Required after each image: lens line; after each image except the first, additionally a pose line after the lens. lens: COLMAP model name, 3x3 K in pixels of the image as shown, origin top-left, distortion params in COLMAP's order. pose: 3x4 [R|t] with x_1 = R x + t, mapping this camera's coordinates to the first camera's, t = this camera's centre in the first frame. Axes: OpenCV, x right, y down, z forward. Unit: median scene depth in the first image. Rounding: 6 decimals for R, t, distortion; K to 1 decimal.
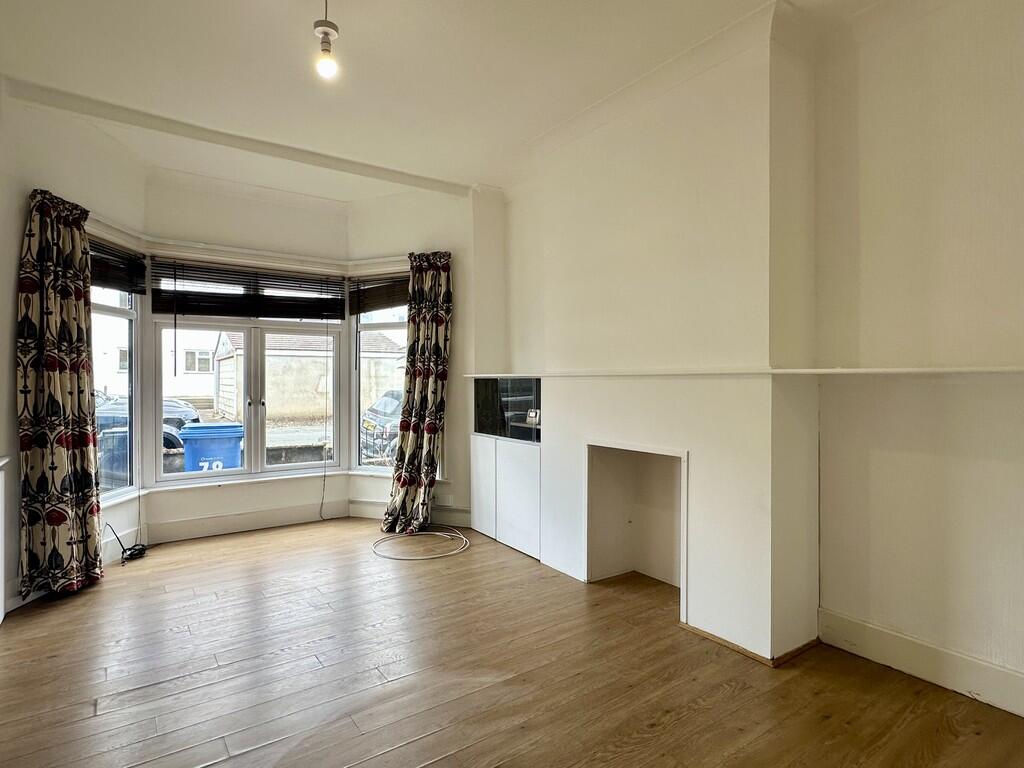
lens RADIAL K [[571.1, 0, 511.9], [0, 571.1, 381.6], [0, 0, 1]] dist [-0.001690, -0.002850]
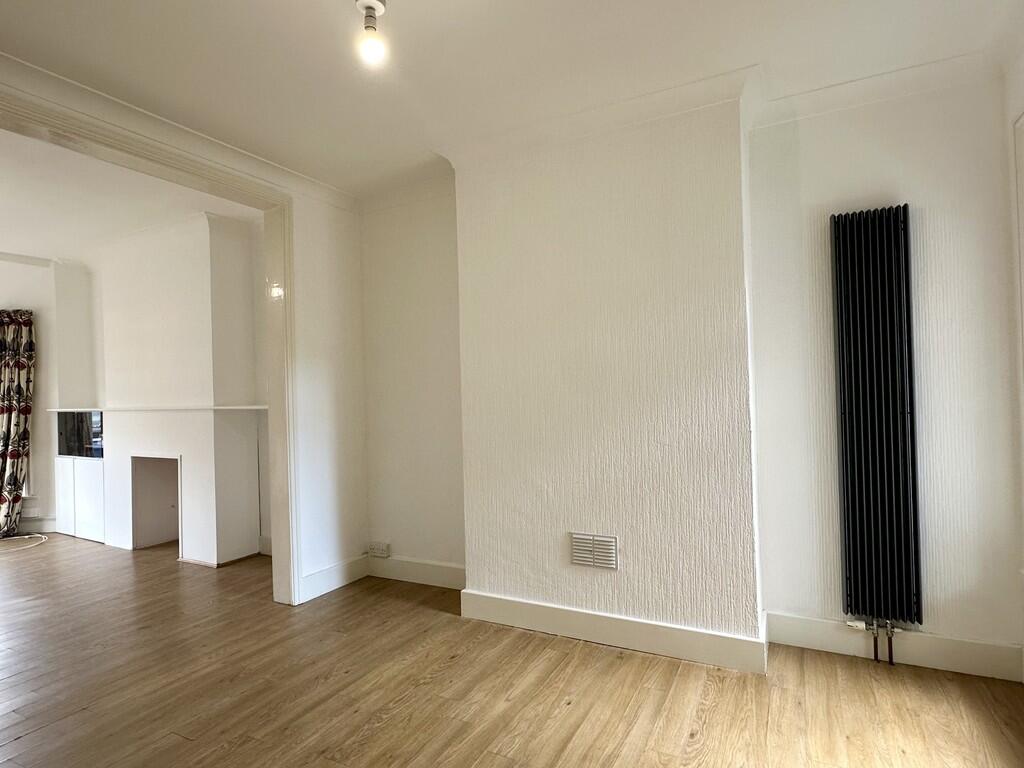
lens RADIAL K [[571.1, 0, 514.4], [0, 571.1, 388.6], [0, 0, 1]] dist [-0.001690, -0.002850]
pose [[0.887766, -0.017317, 0.459970, 0.250627], [0.024969, 0.999632, -0.010559, -0.018997], [-0.459618, 0.020859, 0.887872, -0.575513]]
